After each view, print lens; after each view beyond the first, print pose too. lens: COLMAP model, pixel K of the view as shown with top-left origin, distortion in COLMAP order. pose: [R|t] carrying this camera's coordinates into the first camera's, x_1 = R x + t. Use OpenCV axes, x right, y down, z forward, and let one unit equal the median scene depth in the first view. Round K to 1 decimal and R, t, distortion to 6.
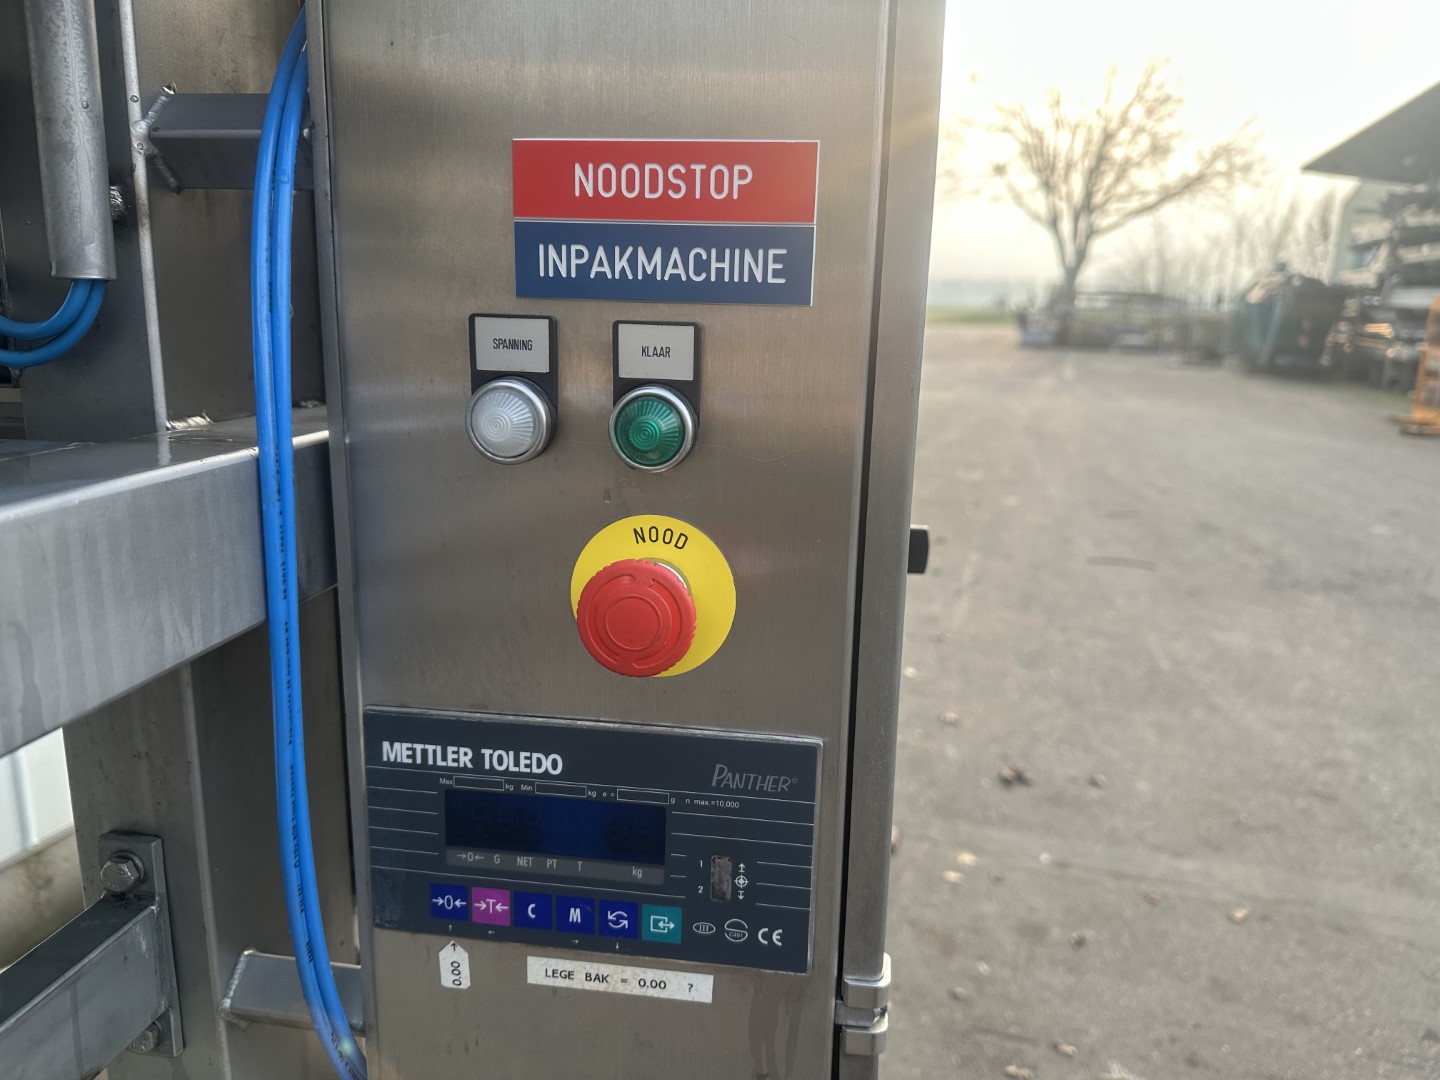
lens RADIAL K [[1036.3, 0, 720.0], [0, 1036.3, 540.0], [0, 0, 1]] dist [-0.002893, 0.005826]
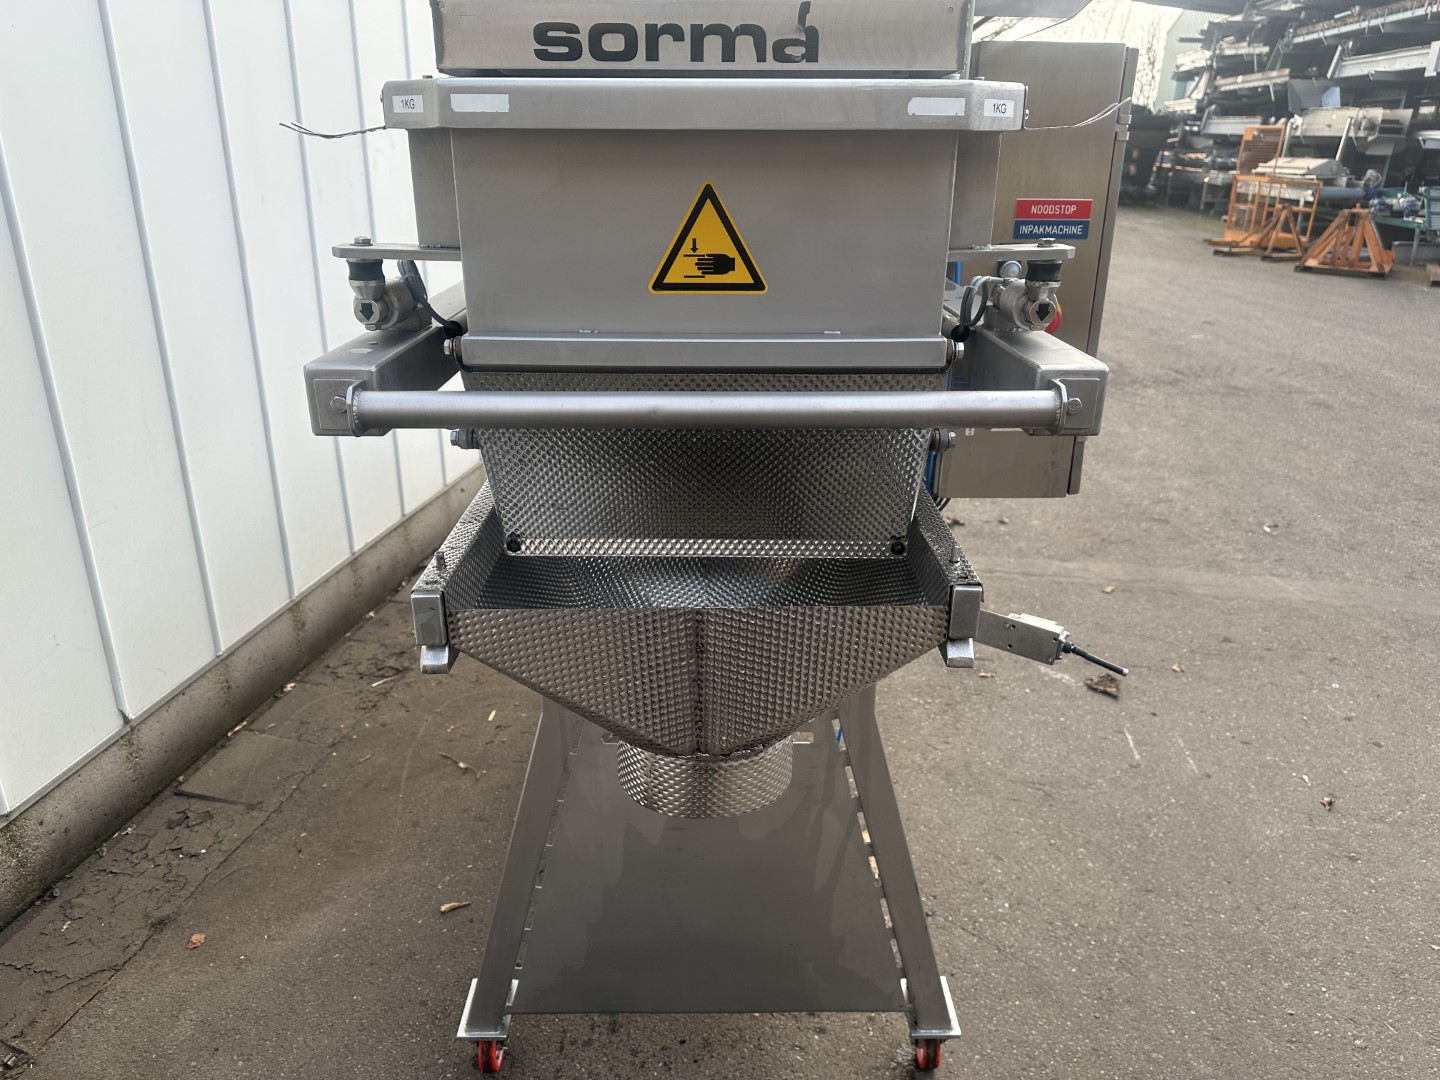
lens RADIAL K [[1007.8, 0, 717.3], [0, 1007.8, 499.7], [0, 0, 1]] dist [0.031023, -0.002692]
pose [[0.990377, -0.057040, 0.126096, -0.266957], [0.041371, 0.991474, 0.123566, 0.032445], [-0.132069, -0.117160, 0.984292, -0.396693]]
